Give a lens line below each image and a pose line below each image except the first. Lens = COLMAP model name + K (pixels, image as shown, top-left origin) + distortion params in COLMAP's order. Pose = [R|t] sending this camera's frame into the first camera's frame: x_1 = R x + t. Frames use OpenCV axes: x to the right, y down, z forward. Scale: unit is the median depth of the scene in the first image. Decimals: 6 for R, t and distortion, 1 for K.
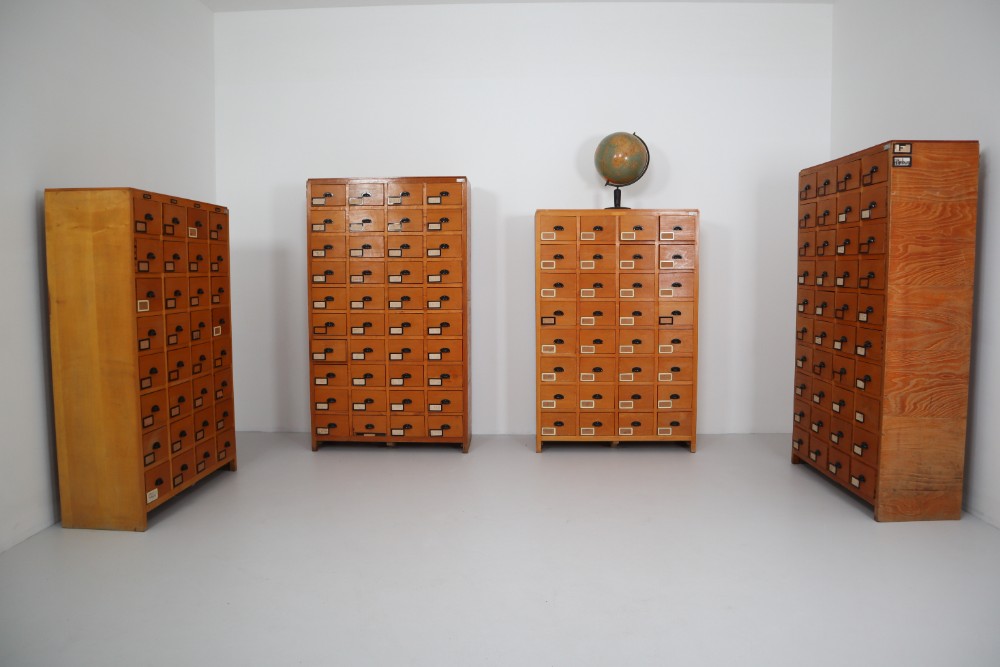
lens RADIAL K [[746.2, 0, 489.3], [0, 746.2, 327.6], [0, 0, 1]] dist [-0.062685, -0.001532]
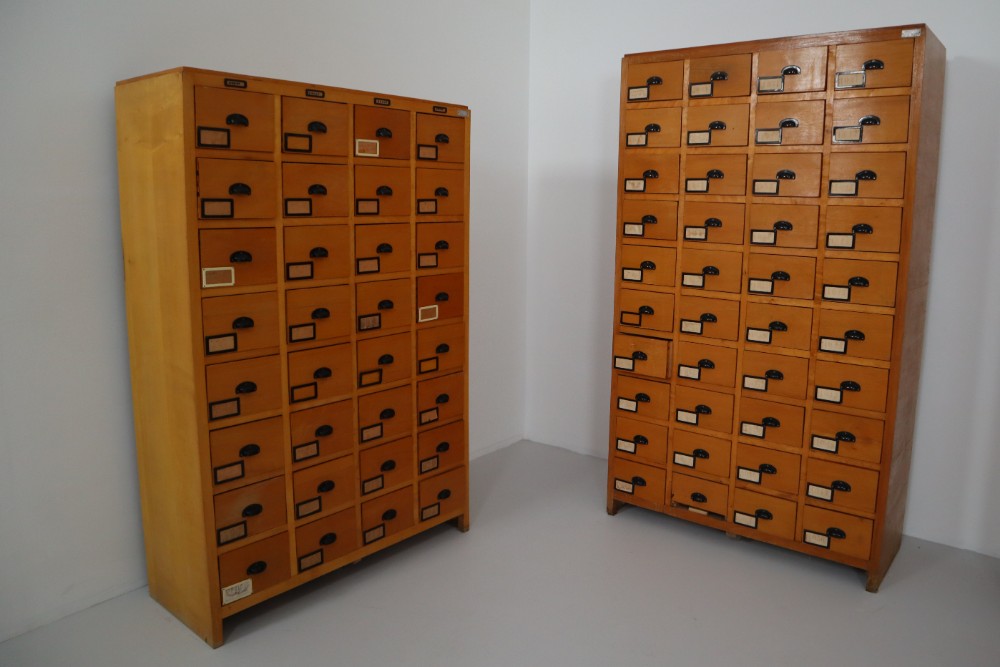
lens RADIAL K [[784.8, 0, 496.7], [0, 784.8, 309.5], [0, 0, 1]] dist [-0.123695, 0.071030]
pose [[0.812973, 0.098430, -0.573922, 0.037957], [-0.062235, 0.994652, 0.082430, -0.048976], [0.578966, -0.031295, 0.814751, 0.460532]]
